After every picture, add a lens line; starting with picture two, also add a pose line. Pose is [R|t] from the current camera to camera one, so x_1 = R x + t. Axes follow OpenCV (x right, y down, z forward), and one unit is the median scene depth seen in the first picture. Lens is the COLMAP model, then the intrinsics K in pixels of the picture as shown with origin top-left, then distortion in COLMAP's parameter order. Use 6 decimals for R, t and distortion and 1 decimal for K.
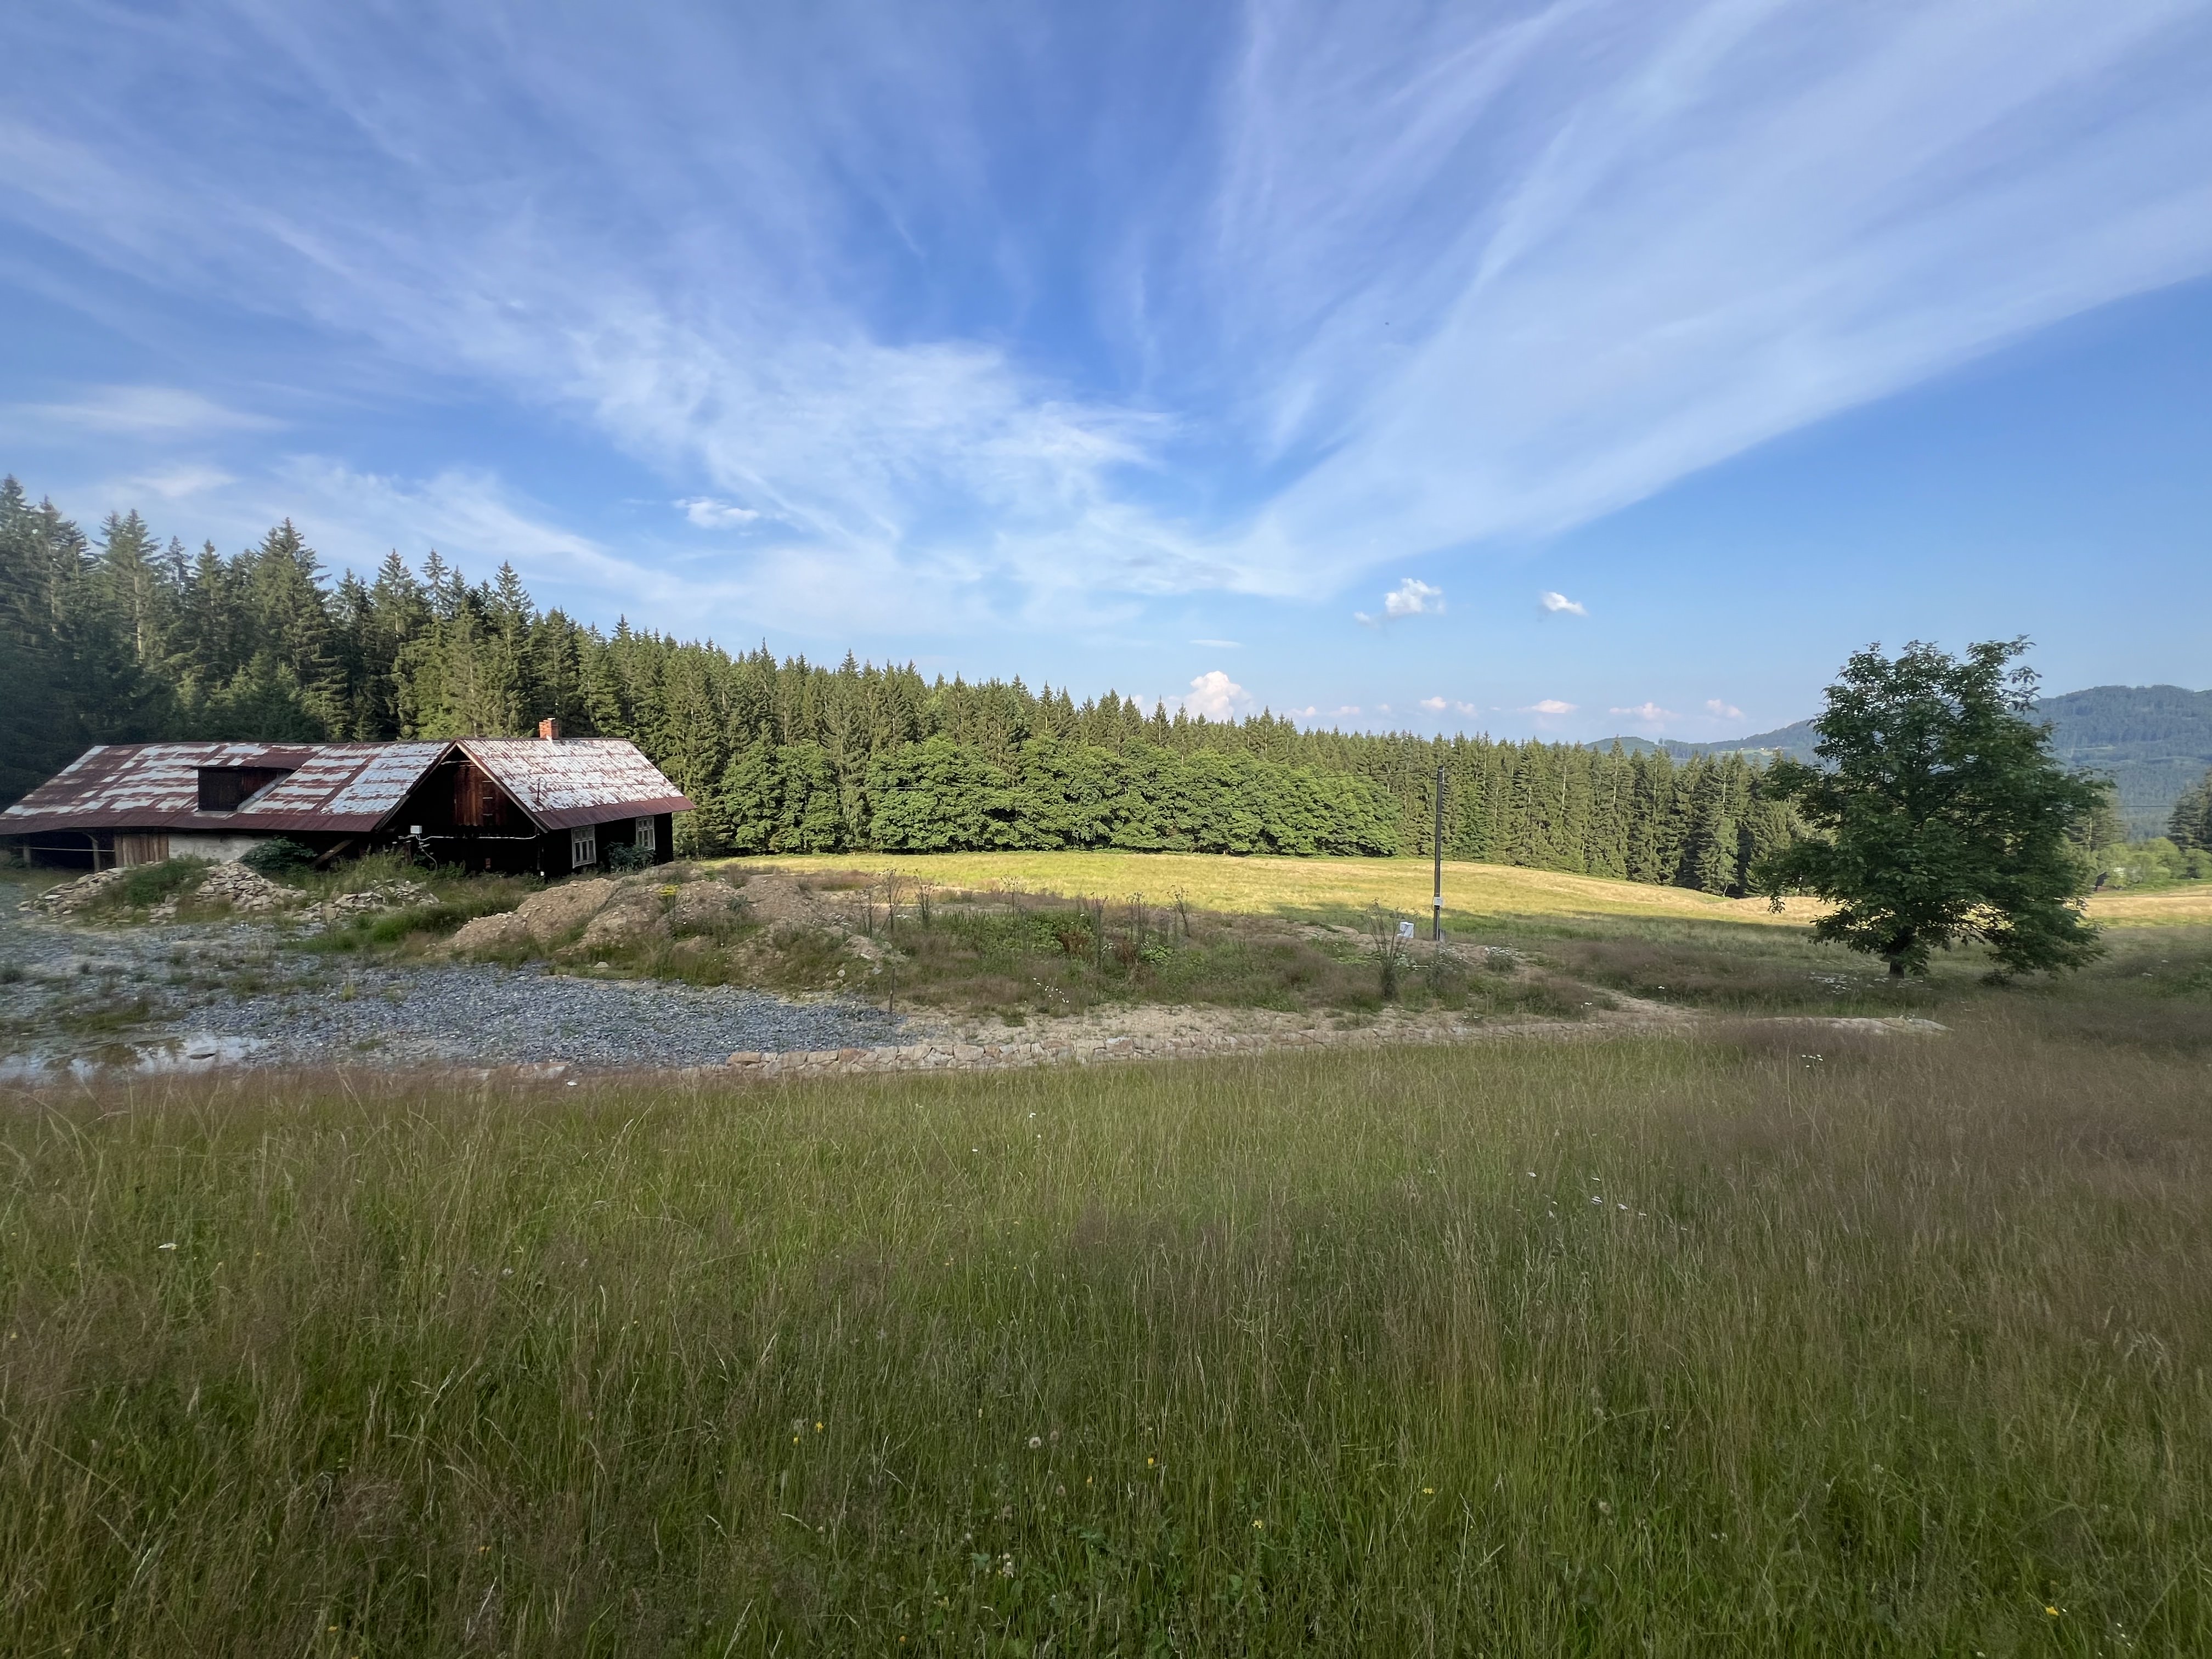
lens RADIAL K [[804.1, 0, 1032.6], [0, 804.1, 780.4], [0, 0, 1]] dist [-0.001034, 0.000280]
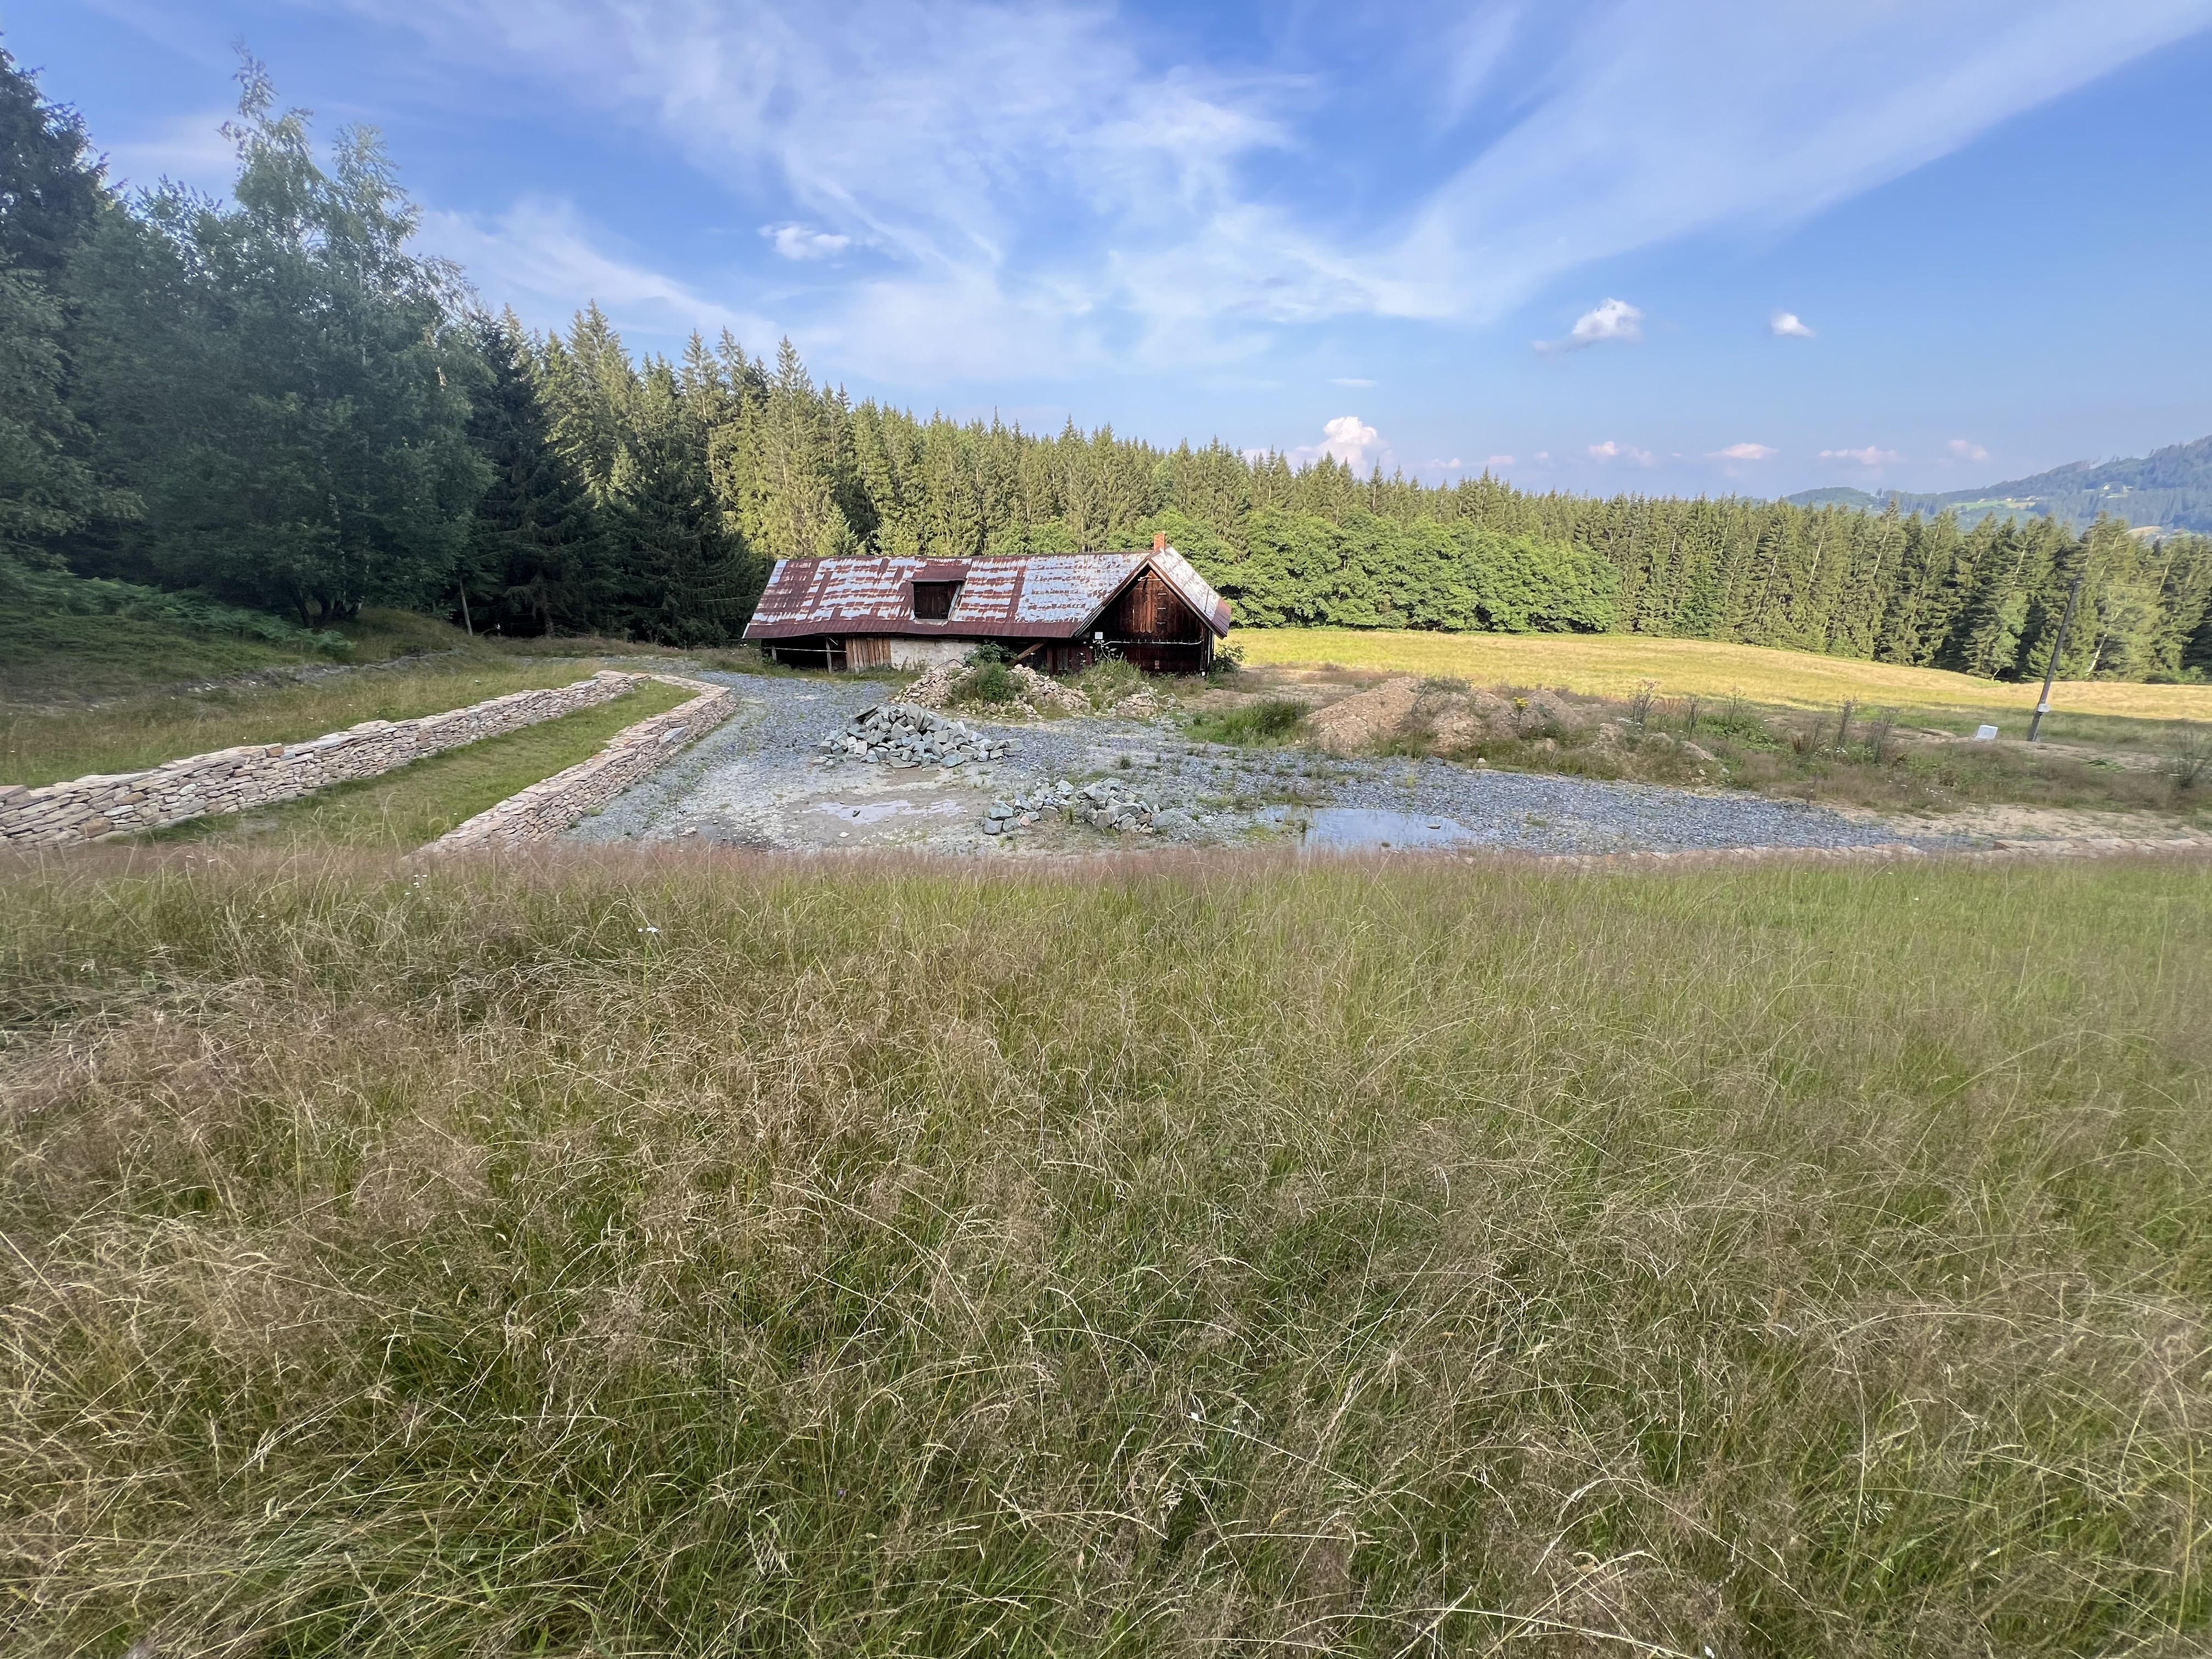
lens RADIAL K [[804.1, 0, 1032.6], [0, 804.1, 780.4], [0, 0, 1]] dist [-0.001034, 0.000280]
pose [[0.993766, 0.024520, -0.108760, -0.131068], [0.007170, 0.959440, 0.281822, -0.012286], [0.111259, -0.280844, 0.953283, -0.035611]]
